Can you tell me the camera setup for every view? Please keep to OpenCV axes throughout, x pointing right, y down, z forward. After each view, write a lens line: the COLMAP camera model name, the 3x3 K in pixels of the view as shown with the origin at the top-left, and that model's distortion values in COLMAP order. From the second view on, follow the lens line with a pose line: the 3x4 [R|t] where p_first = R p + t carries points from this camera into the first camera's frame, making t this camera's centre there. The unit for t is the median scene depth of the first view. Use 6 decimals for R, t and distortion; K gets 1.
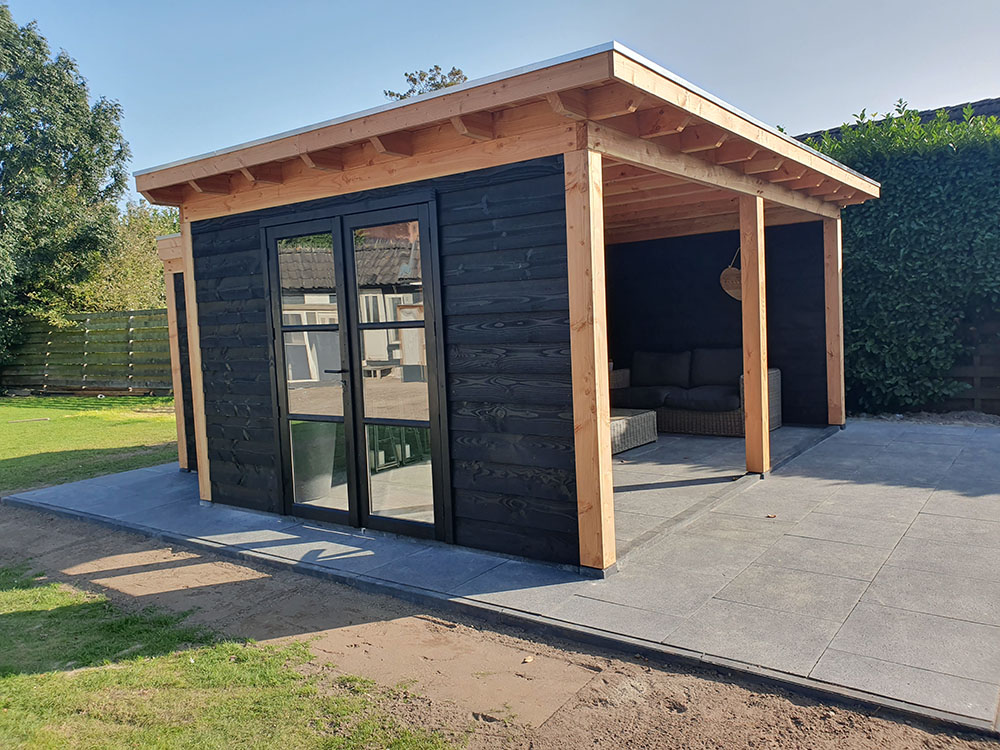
lens RADIAL K [[773.9, 0, 500.0], [0, 773.9, 375.0], [0, 0, 1]] dist [0.086790, -0.000739]
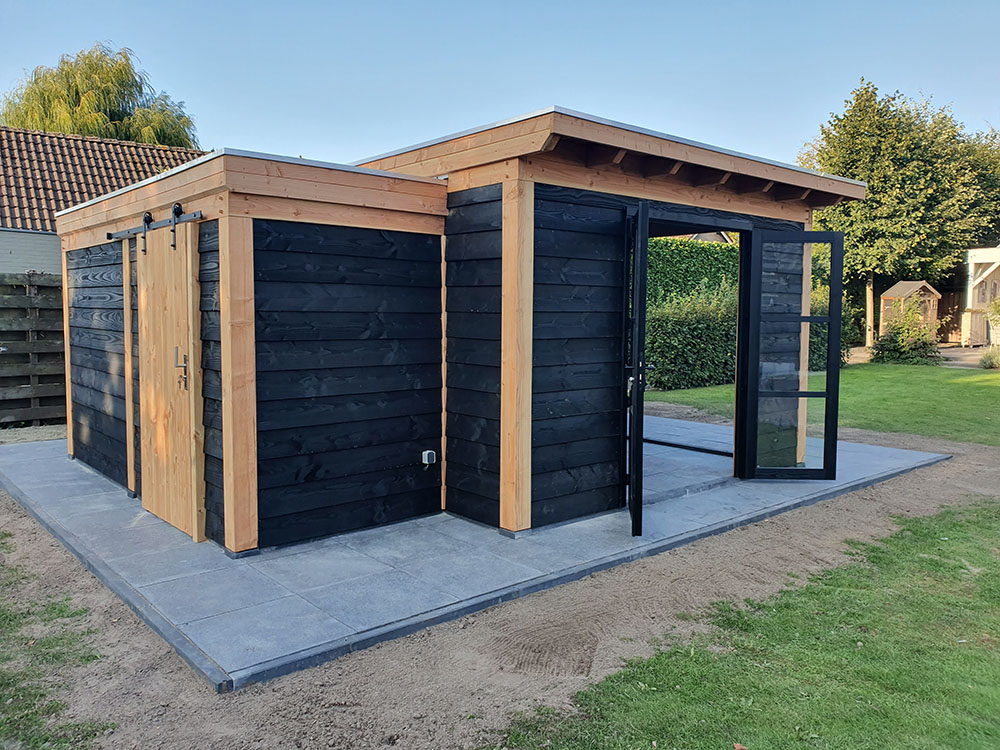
lens RADIAL K [[769.6, 0, 500.0], [0, 769.6, 375.0], [0, 0, 1]] dist [0.006666, 0.003332]
pose [[0.231973, -0.026747, 0.972354, -1.674965], [0.066181, 0.997740, 0.011657, -0.011810], [-0.970468, 0.061648, 0.233219, 1.224790]]
